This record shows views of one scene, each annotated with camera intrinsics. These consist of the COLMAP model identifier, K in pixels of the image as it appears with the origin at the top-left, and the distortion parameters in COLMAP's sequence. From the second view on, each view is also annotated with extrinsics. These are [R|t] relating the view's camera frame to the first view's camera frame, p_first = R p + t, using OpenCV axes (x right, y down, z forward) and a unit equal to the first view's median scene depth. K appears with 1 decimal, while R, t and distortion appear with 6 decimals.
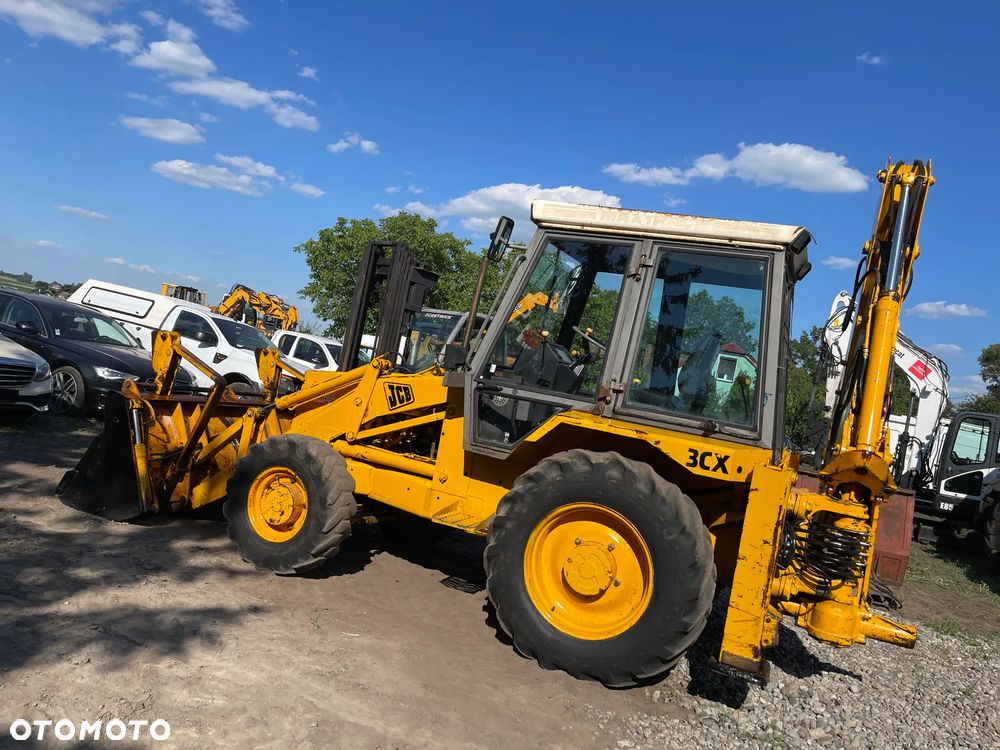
lens RADIAL K [[760.9, 0, 500.7], [0, 760.9, 380.3], [0, 0, 1]] dist [0.071497, -0.092922]
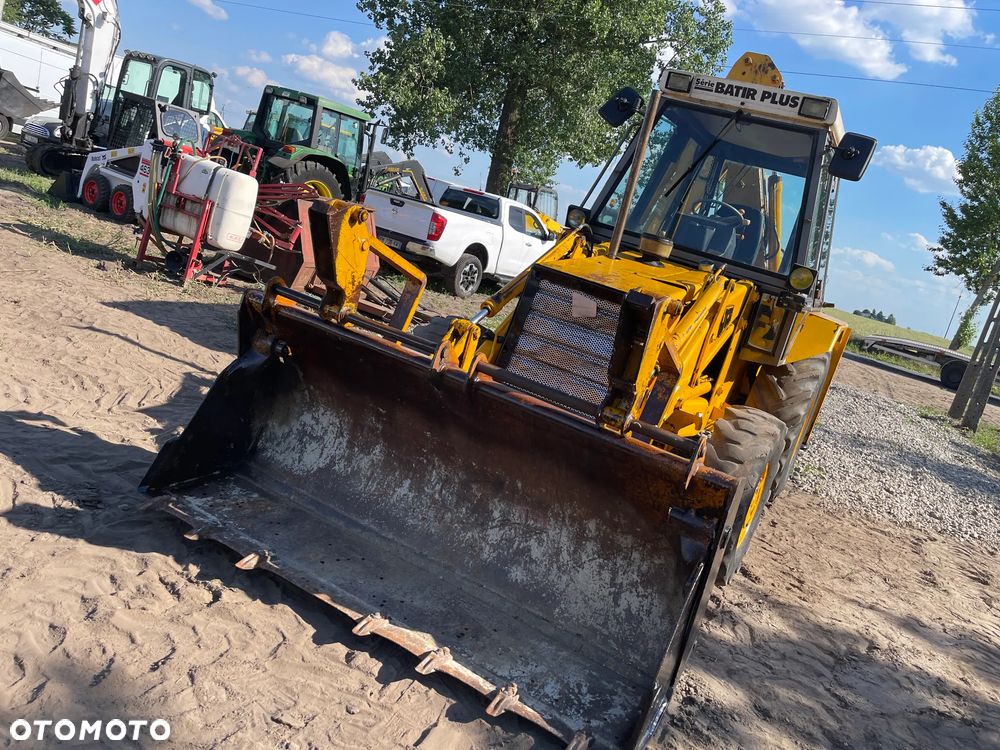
lens RADIAL K [[760.9, 0, 508.7], [0, 760.9, 371.7], [0, 0, 1]] dist [0.071497, -0.092922]
pose [[0.122724, -0.355507, 0.926582, -0.380221], [-0.238244, 0.895785, 0.375246, -0.073593], [-0.963420, -0.266804, 0.025237, 0.477663]]
